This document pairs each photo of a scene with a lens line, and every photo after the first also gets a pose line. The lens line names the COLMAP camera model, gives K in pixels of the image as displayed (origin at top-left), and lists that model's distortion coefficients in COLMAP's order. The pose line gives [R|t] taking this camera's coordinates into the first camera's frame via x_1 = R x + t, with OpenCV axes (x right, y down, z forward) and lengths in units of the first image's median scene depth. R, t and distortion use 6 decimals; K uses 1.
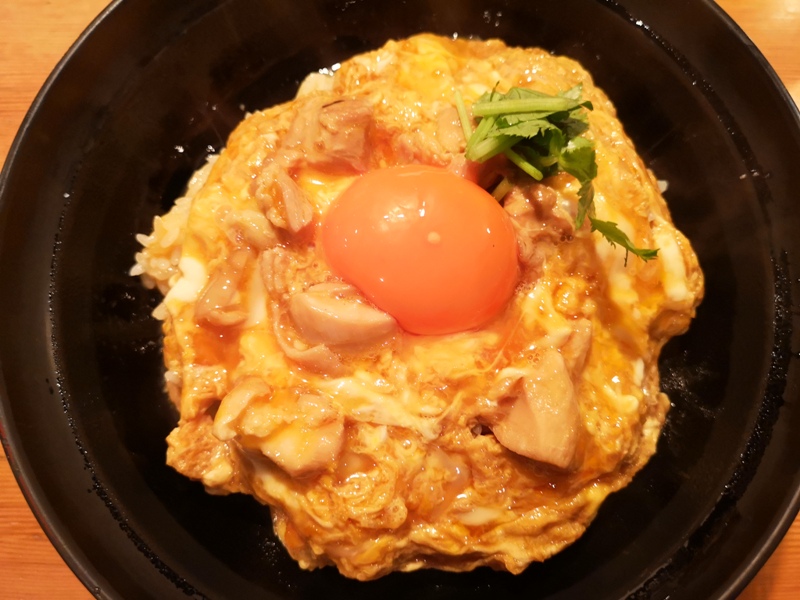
lens RADIAL K [[633.3, 0, 400.0], [0, 633.3, 300.0], [0, 0, 1]] dist [-0.002251, -0.002798]
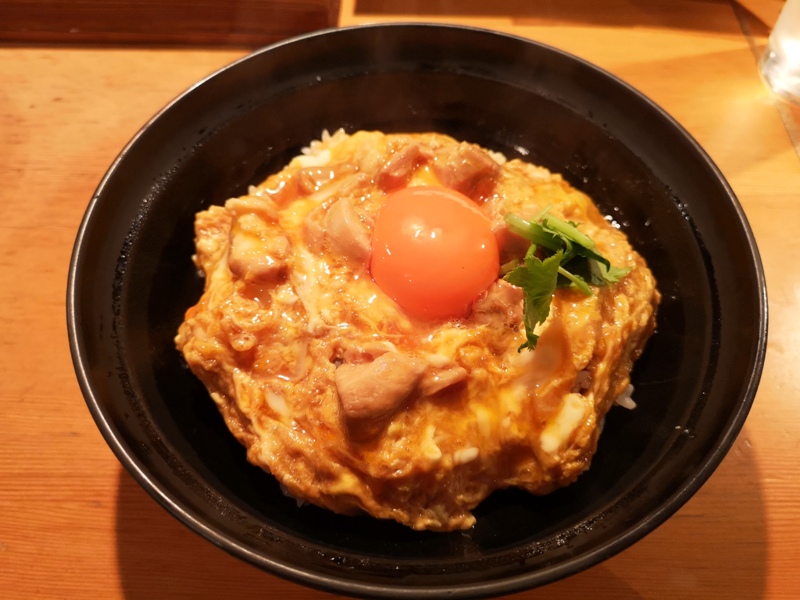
lens RADIAL K [[633.3, 0, 400.0], [0, 633.3, 300.0], [0, 0, 1]] dist [-0.002251, -0.002798]
pose [[0.583067, 0.696762, -0.417798, 0.612439], [-0.800612, 0.580162, -0.149774, 0.223568], [0.138034, 0.421823, 0.896110, -0.097404]]
